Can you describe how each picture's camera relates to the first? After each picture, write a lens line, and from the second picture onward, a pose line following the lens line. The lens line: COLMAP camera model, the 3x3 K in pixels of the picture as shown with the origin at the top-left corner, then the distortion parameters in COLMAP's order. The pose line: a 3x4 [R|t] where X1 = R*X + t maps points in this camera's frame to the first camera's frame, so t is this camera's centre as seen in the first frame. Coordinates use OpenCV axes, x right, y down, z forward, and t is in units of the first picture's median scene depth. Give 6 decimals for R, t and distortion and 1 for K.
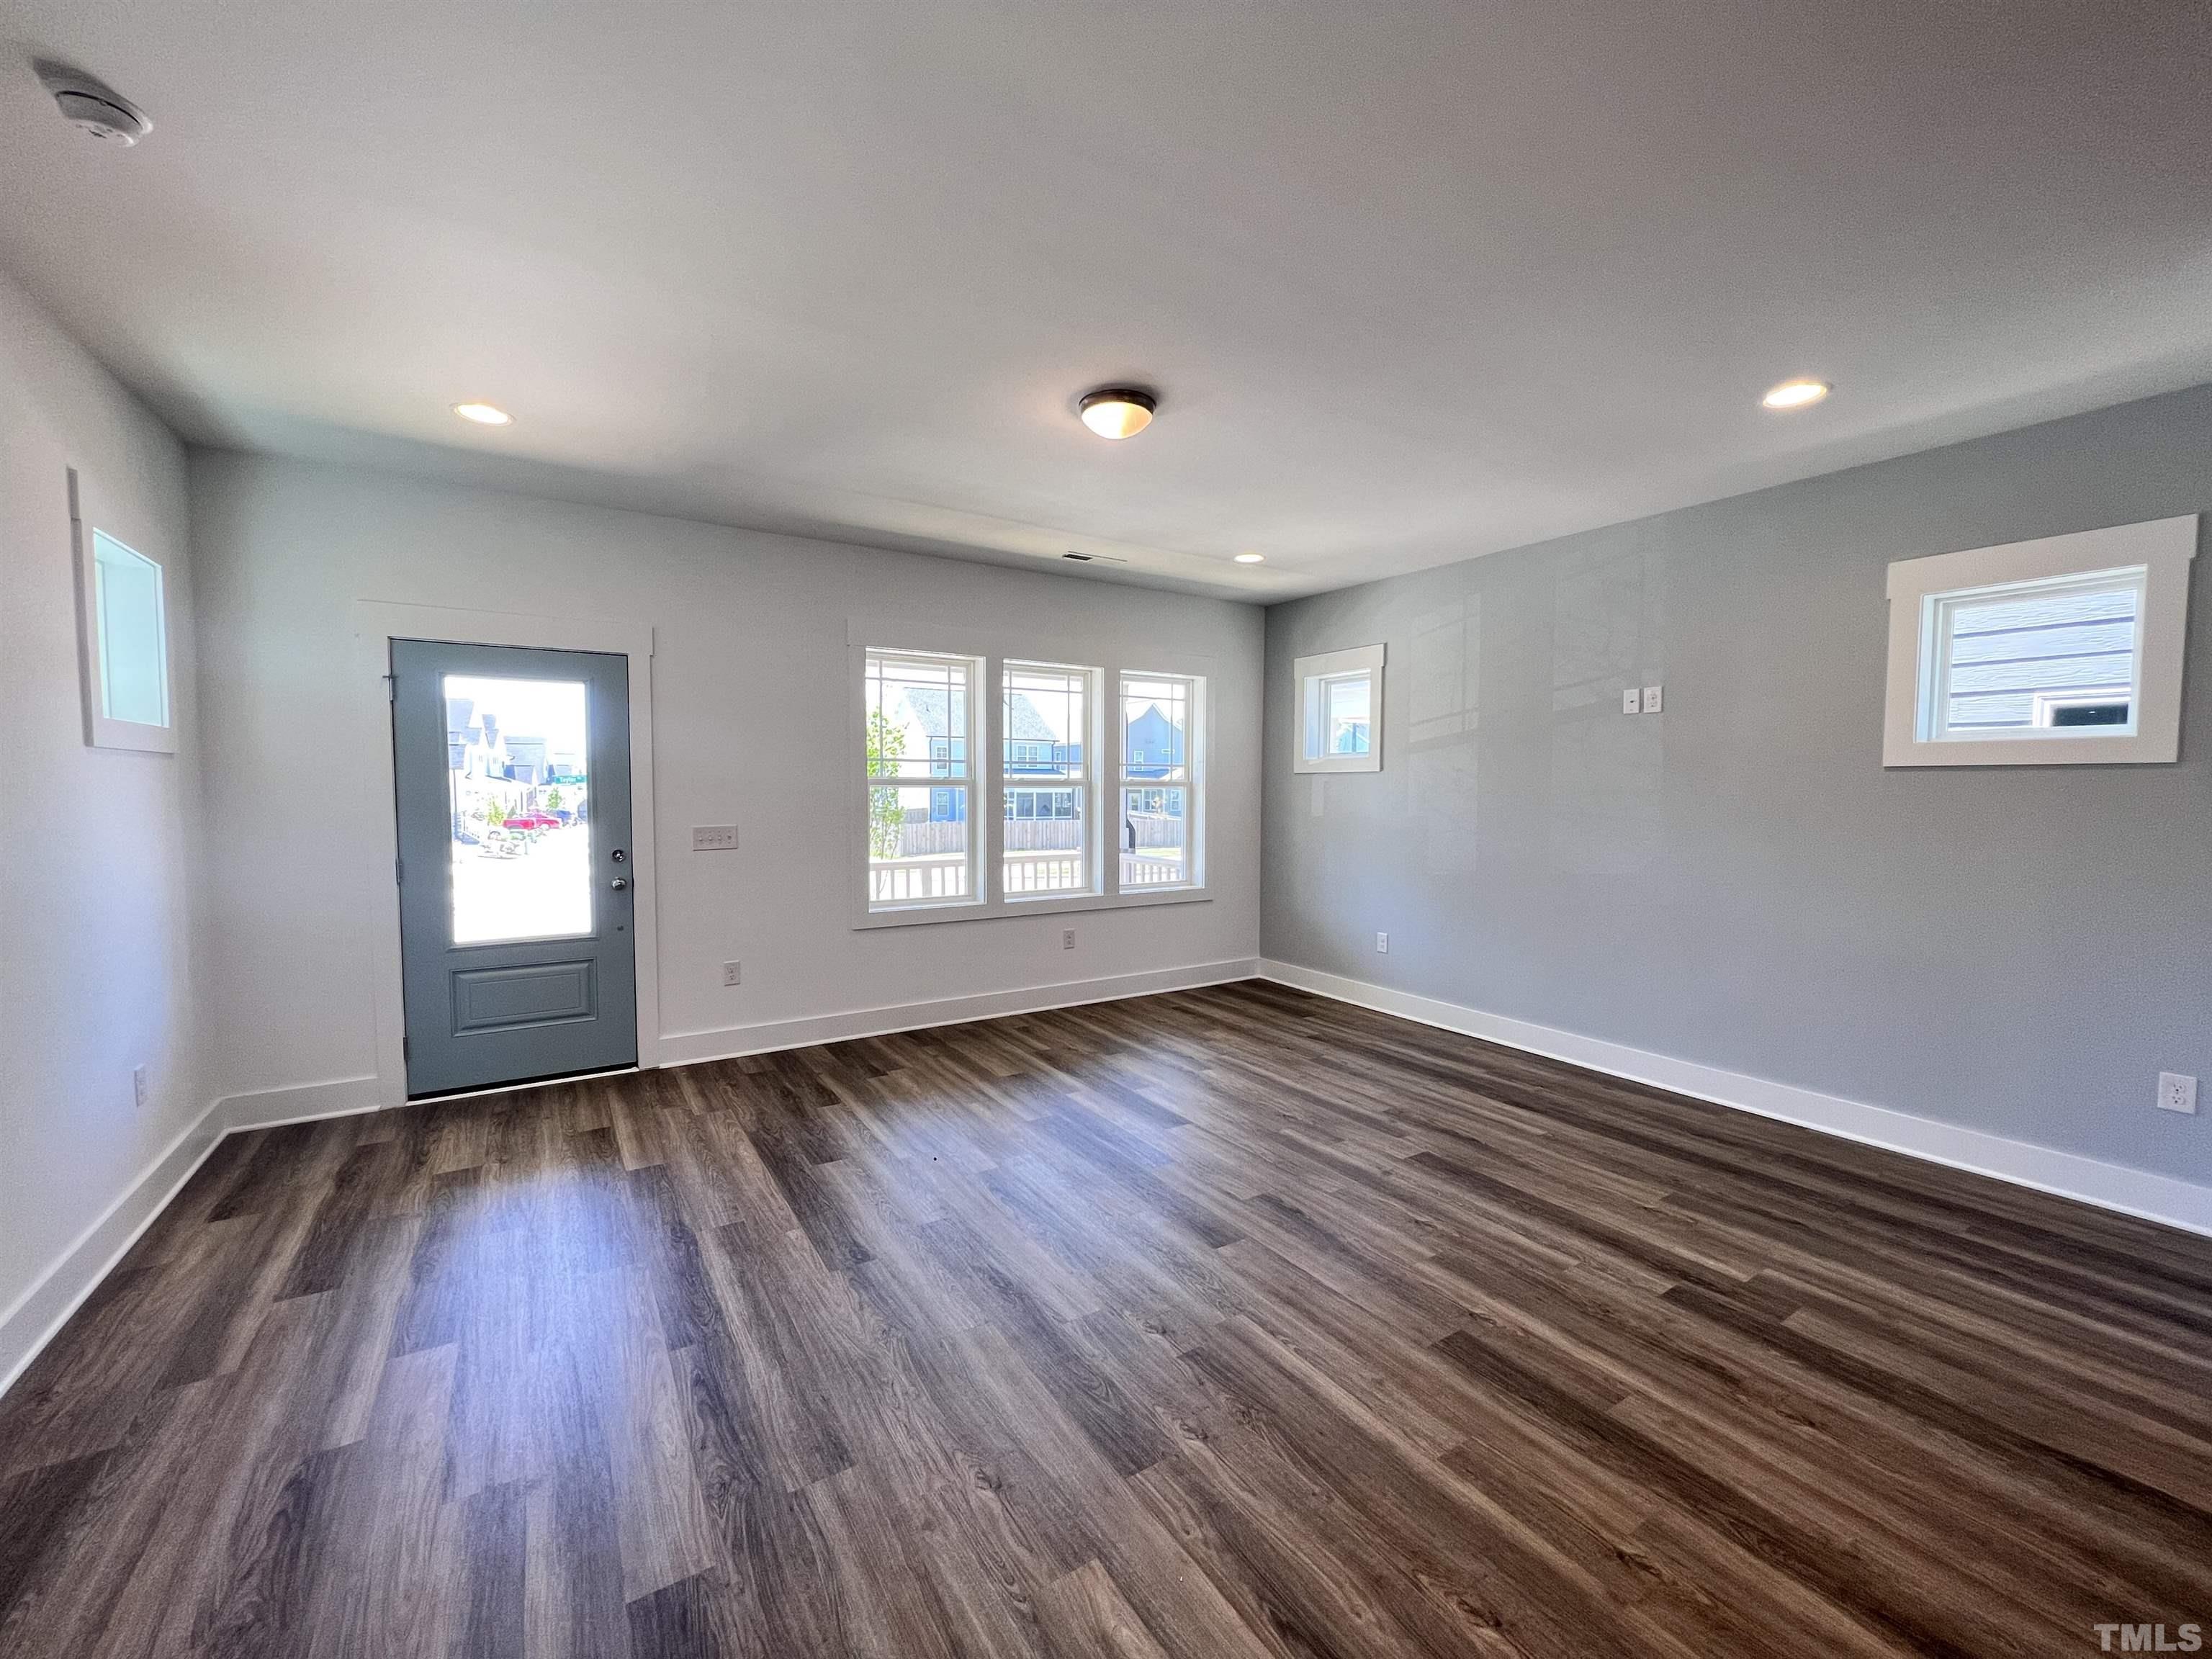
lens RADIAL K [[889.5, 0, 1096.8], [0, 889.5, 833.6], [0, 0, 1]] dist [-0.001388, -0.000431]
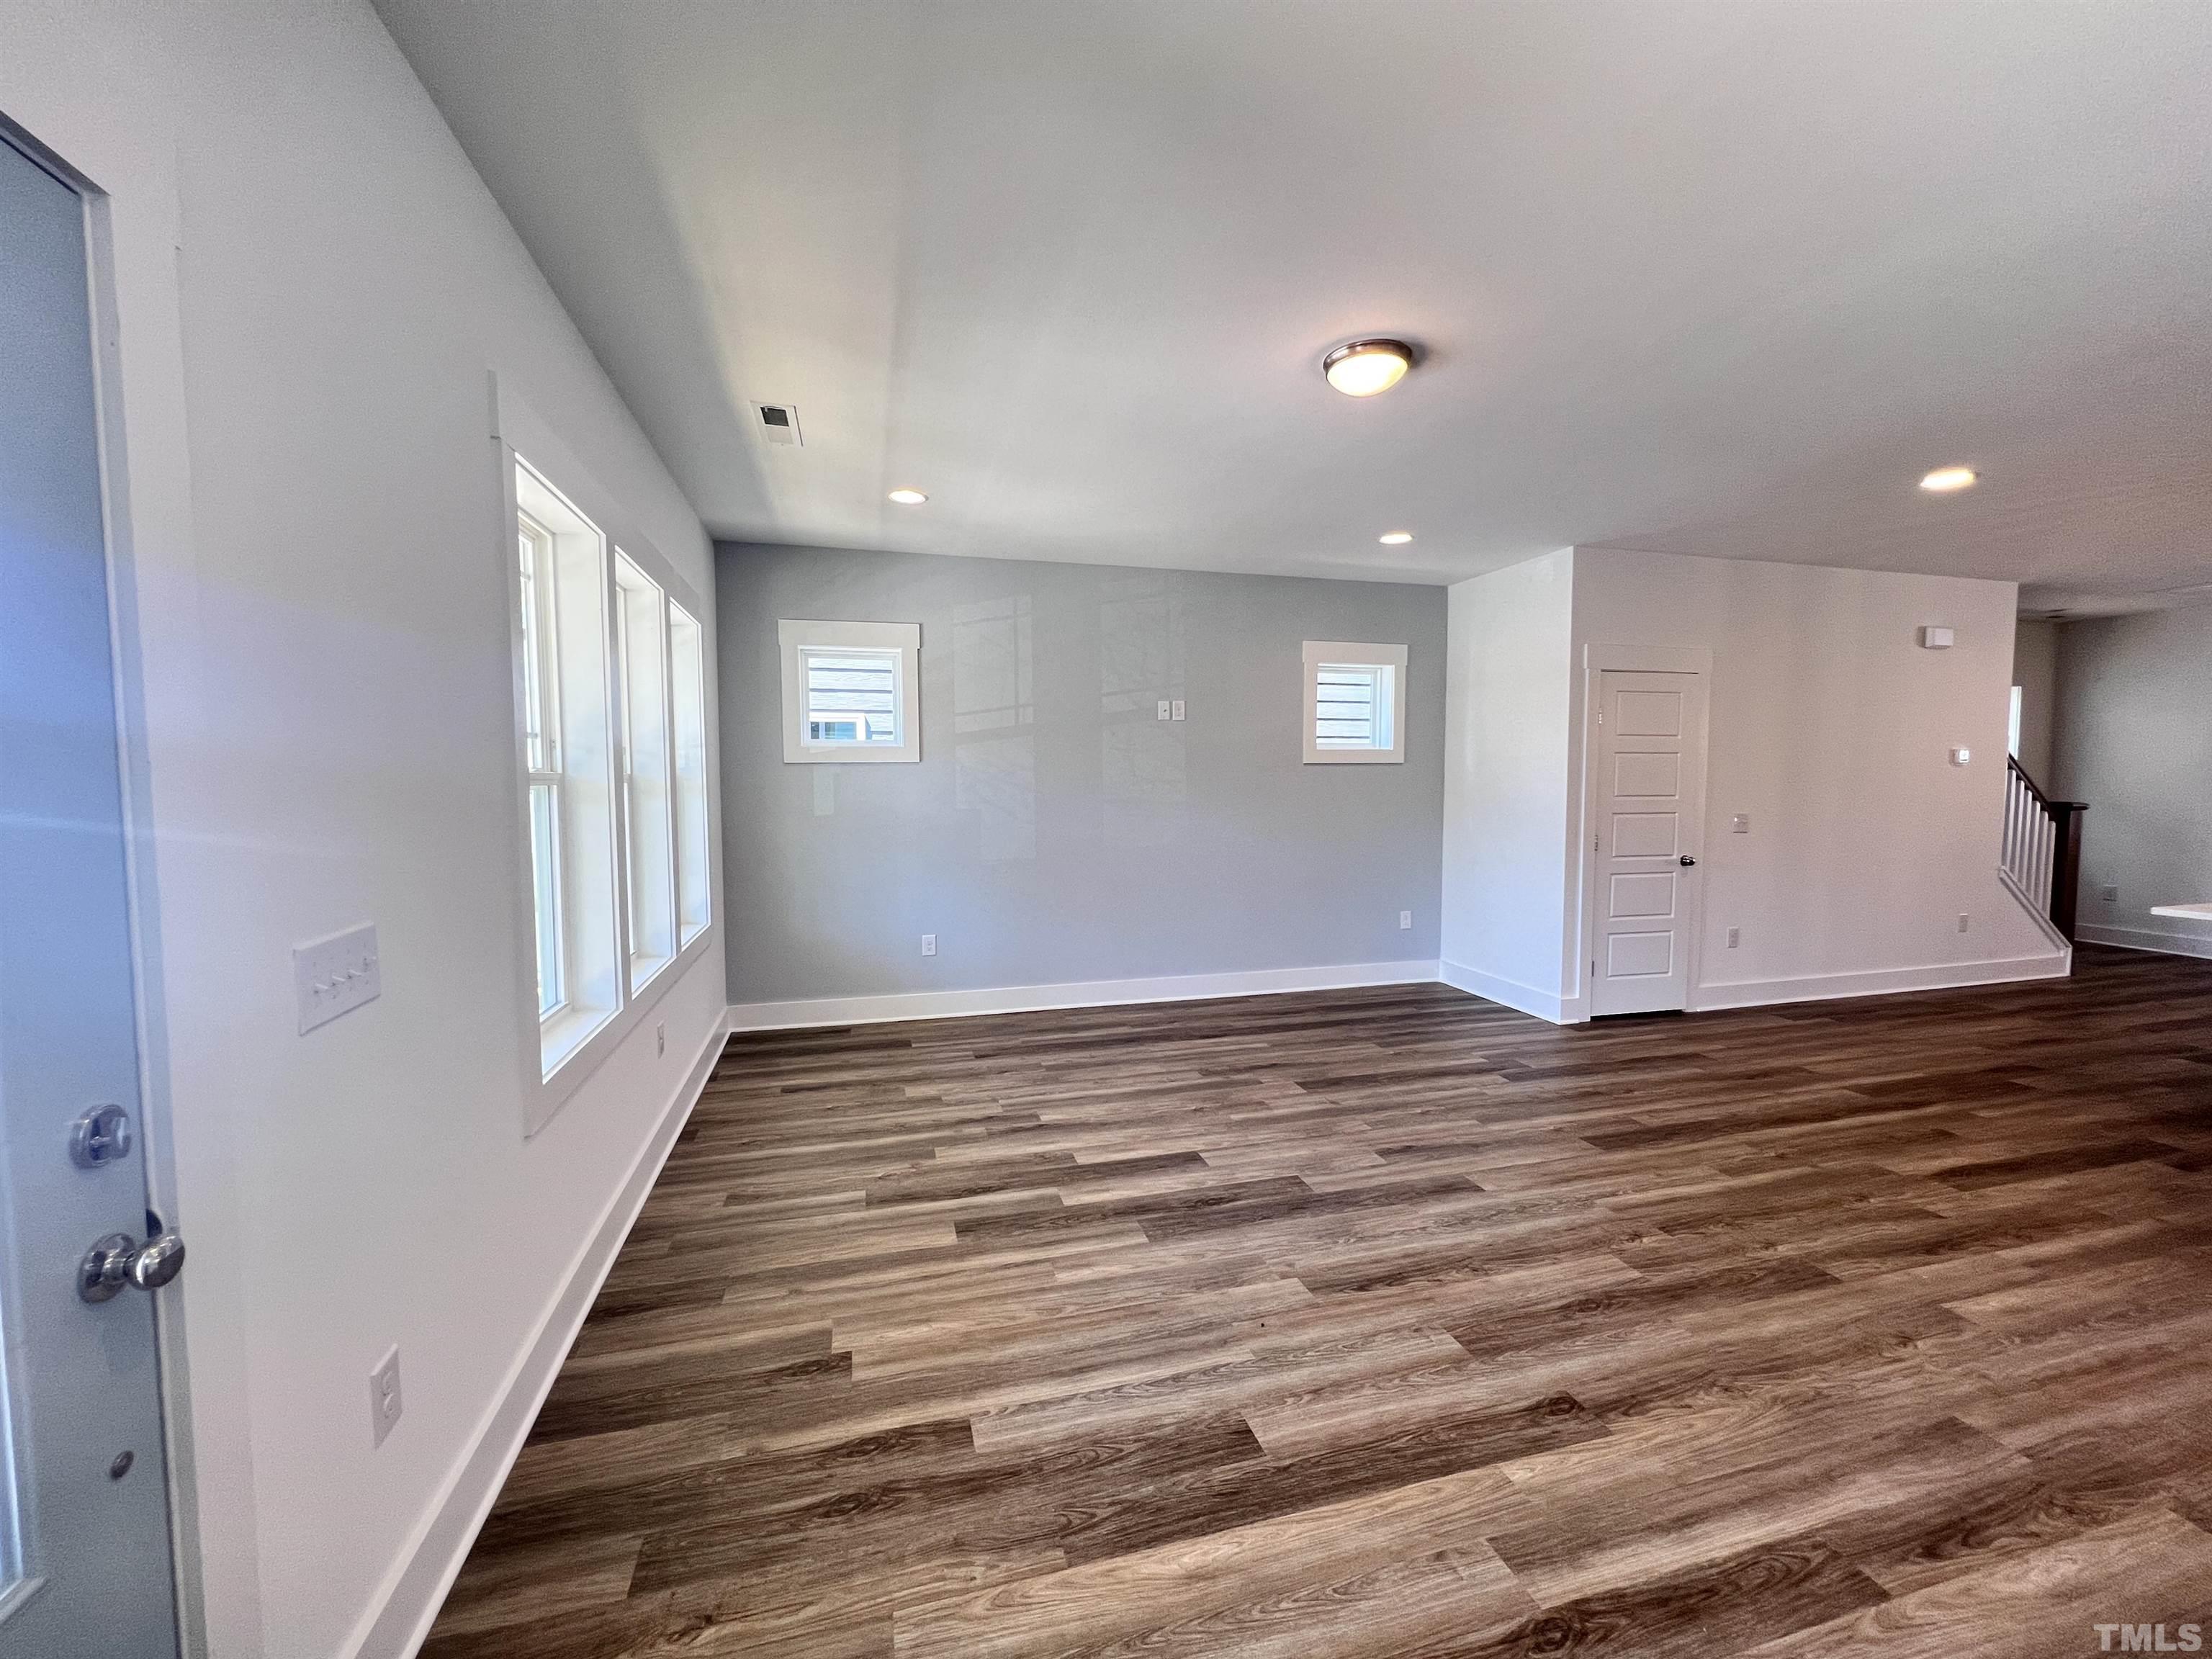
lens RADIAL K [[889.5, 0, 1102.6], [0, 889.5, 842.4], [0, 0, 1]] dist [-0.001388, -0.000431]
pose [[0.292390, -0.077346, 0.953166, -0.837445], [0.057790, 0.996331, 0.063121, -0.056400], [-0.954552, 0.036628, 0.295787, 0.893494]]
